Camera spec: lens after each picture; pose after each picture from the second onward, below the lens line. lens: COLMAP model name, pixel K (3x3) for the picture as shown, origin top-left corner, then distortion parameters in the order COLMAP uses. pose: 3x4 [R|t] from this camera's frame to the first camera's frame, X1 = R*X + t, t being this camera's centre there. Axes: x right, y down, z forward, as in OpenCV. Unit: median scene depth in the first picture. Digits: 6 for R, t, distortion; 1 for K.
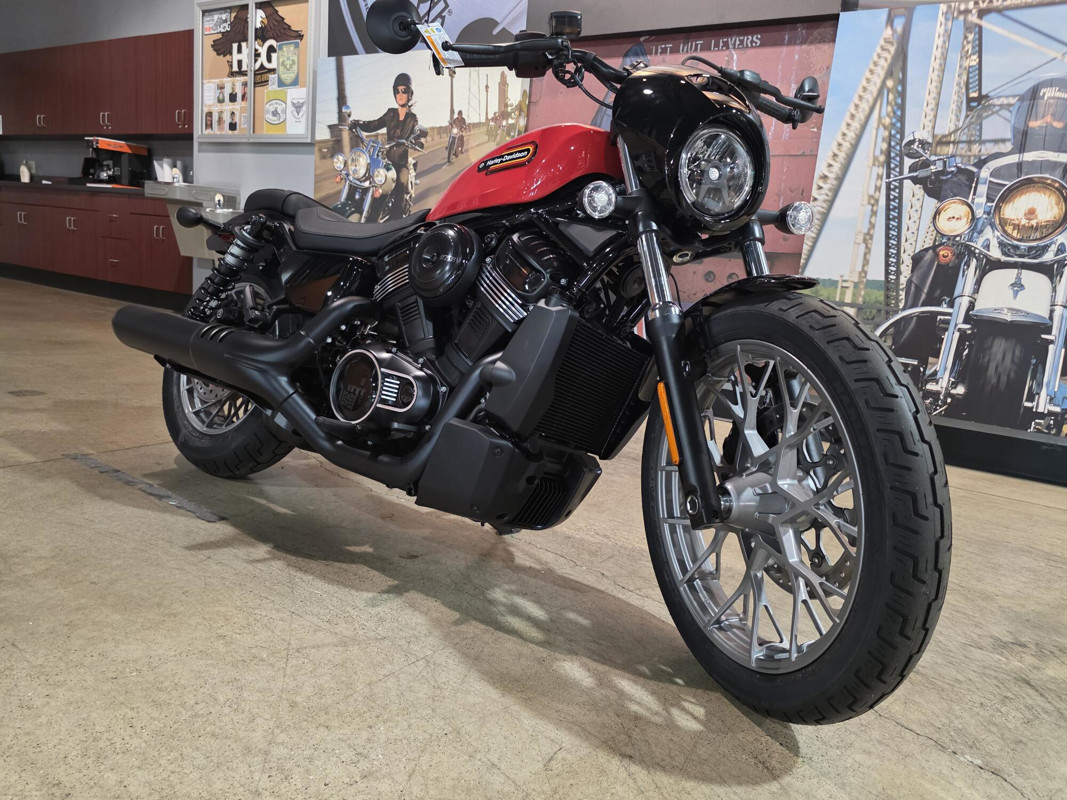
lens RADIAL K [[752.7, 0, 540.3], [0, 752.7, 396.8], [0, 0, 1]] dist [0.055989, -0.048191]
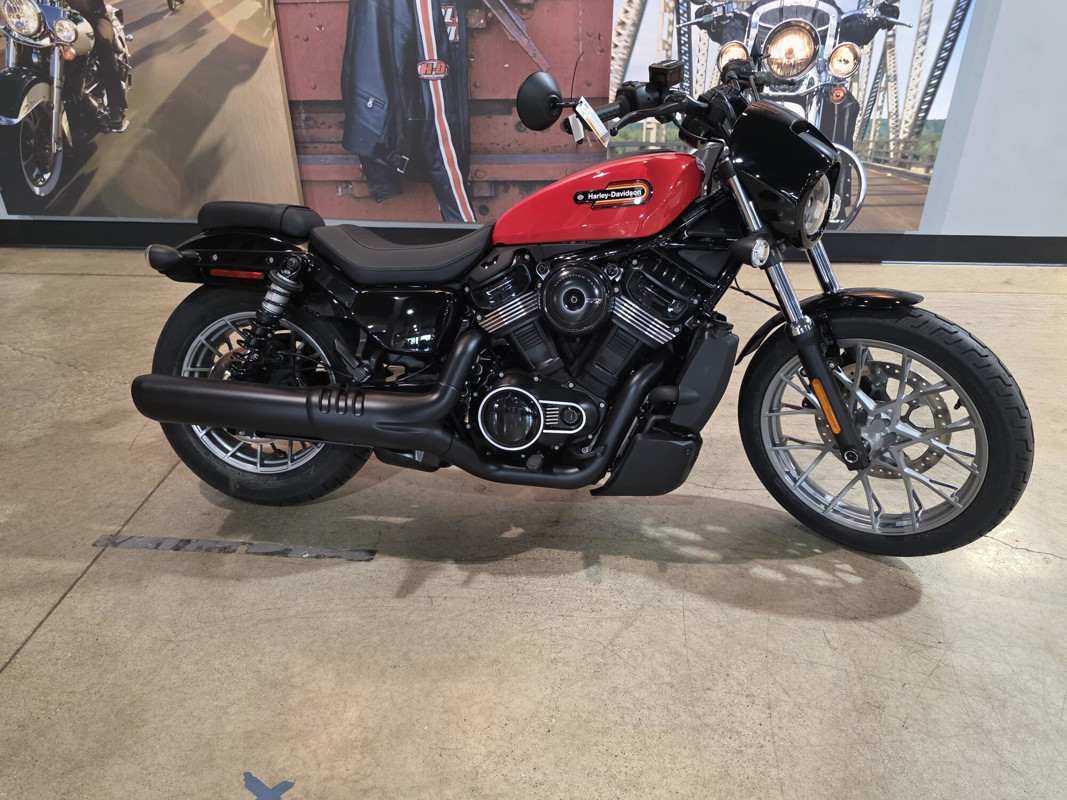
lens RADIAL K [[752.7, 0, 540.3], [0, 752.7, 396.8], [0, 0, 1]] dist [0.055989, -0.048191]
pose [[0.865634, -0.313710, 0.390211, -0.352086], [0.168711, 0.916549, 0.362595, -0.245638], [-0.471396, -0.248042, 0.846322, 0.020628]]
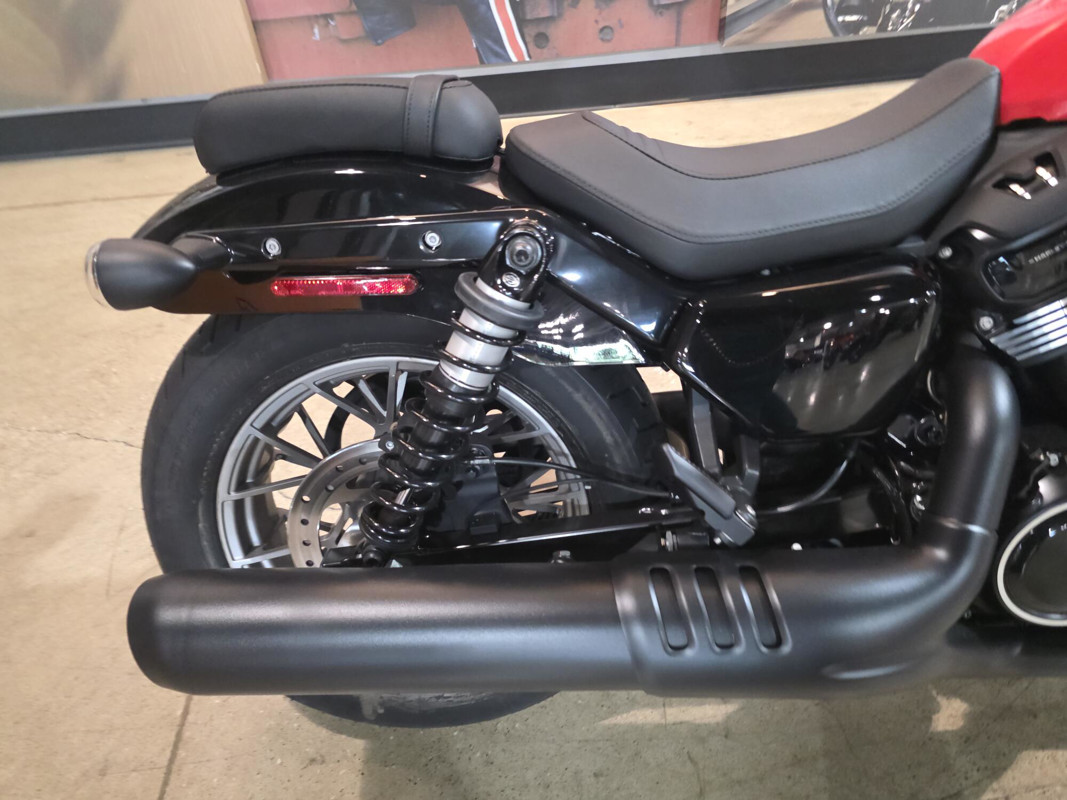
lens RADIAL K [[765.9, 0, 553.5], [0, 765.9, 374.3], [0, 0, 1]] dist [0.026351, -0.005366]
pose [[0.776391, -0.492749, 0.392956, -0.347783], [0.242566, 0.809083, 0.535300, -0.242329], [-0.581703, -0.320285, 0.747689, 0.483644]]
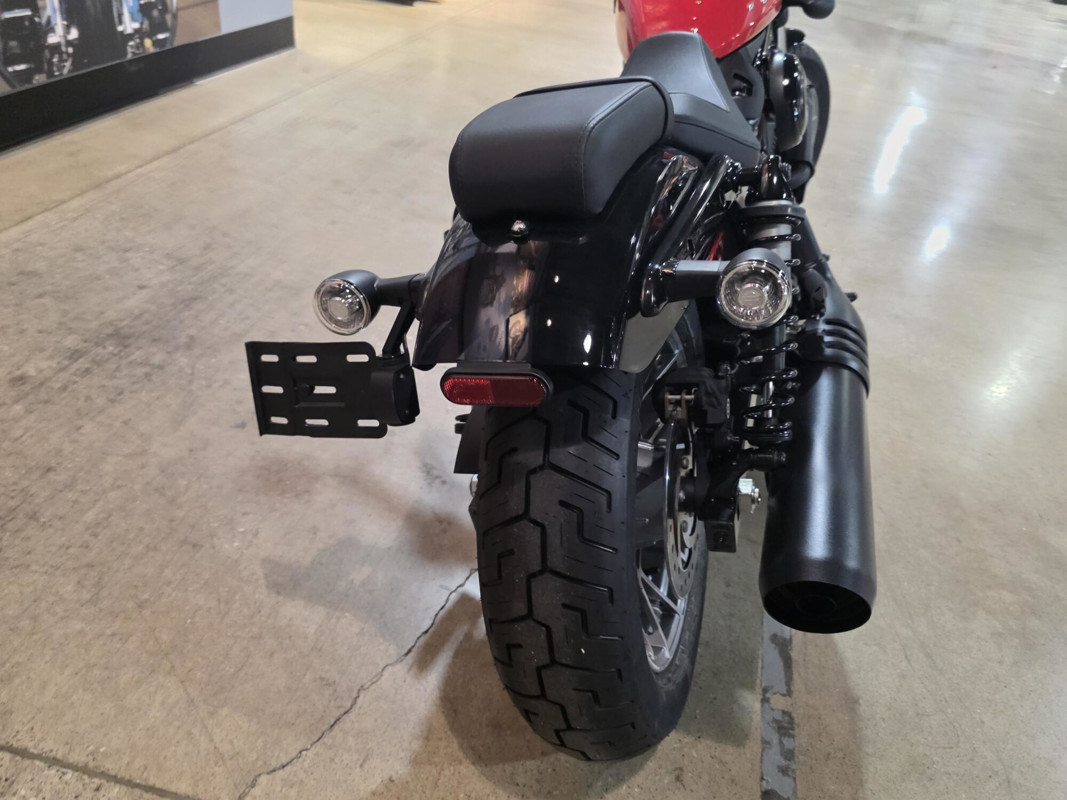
lens RADIAL K [[752.7, 0, 540.3], [0, 752.7, 396.8], [0, 0, 1]] dist [0.055989, -0.048191]
pose [[-0.329212, -0.646612, 0.688123, -0.488636], [0.024129, 0.722747, 0.690691, -0.308596], [-0.943948, 0.243987, -0.222335, 0.853659]]
